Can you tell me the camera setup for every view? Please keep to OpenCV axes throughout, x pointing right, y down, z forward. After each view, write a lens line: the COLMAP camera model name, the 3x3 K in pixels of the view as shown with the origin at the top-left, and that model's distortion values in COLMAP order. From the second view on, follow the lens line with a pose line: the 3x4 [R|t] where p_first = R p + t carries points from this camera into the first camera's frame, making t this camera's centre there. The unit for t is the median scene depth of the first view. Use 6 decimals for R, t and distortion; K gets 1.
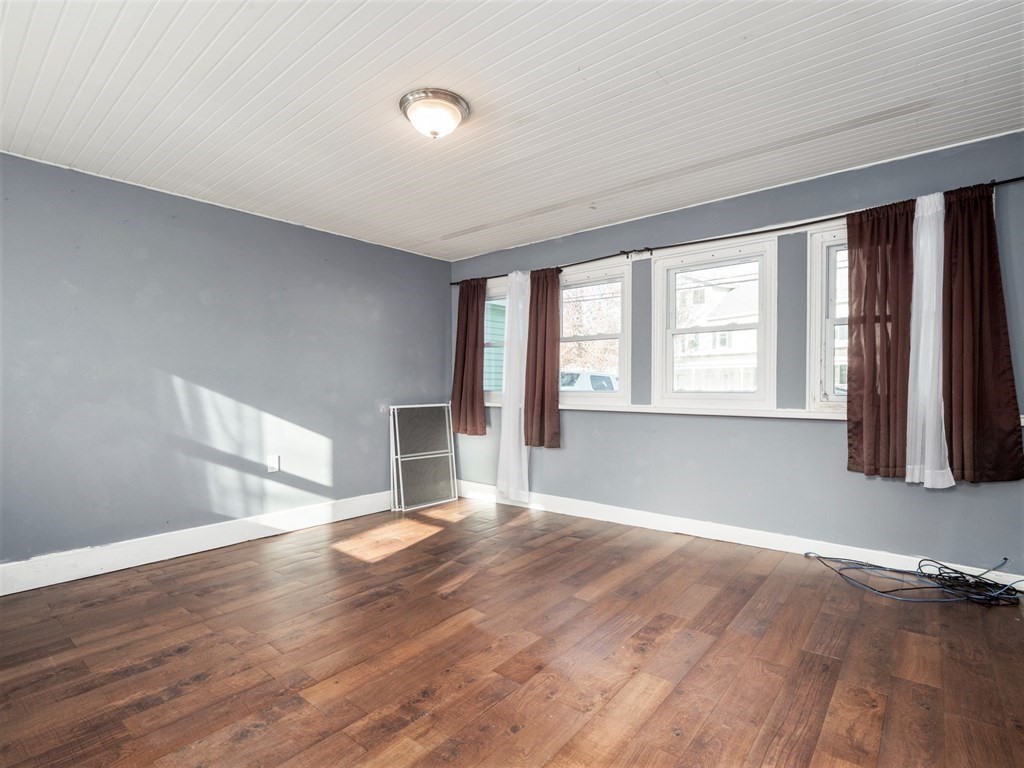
lens RADIAL K [[502.7, 0, 488.3], [0, 502.7, 395.9], [0, 0, 1]] dist [-0.011238, -0.002182]
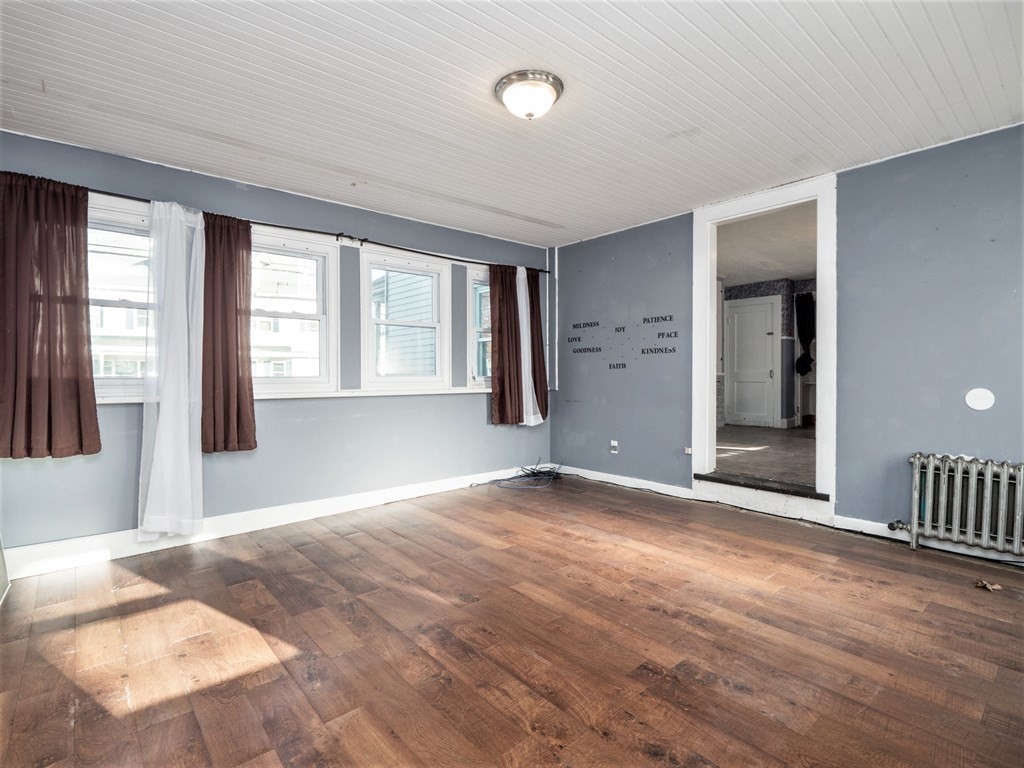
lens RADIAL K [[502.7, 0, 511.6], [0, 502.7, 380.9], [0, 0, 1]] dist [-0.011238, -0.002182]
pose [[0.145337, -0.012419, 0.989304, -0.785618], [0.021621, 0.999722, 0.009374, -0.002498], [-0.989146, 0.020028, 0.145565, 0.639143]]
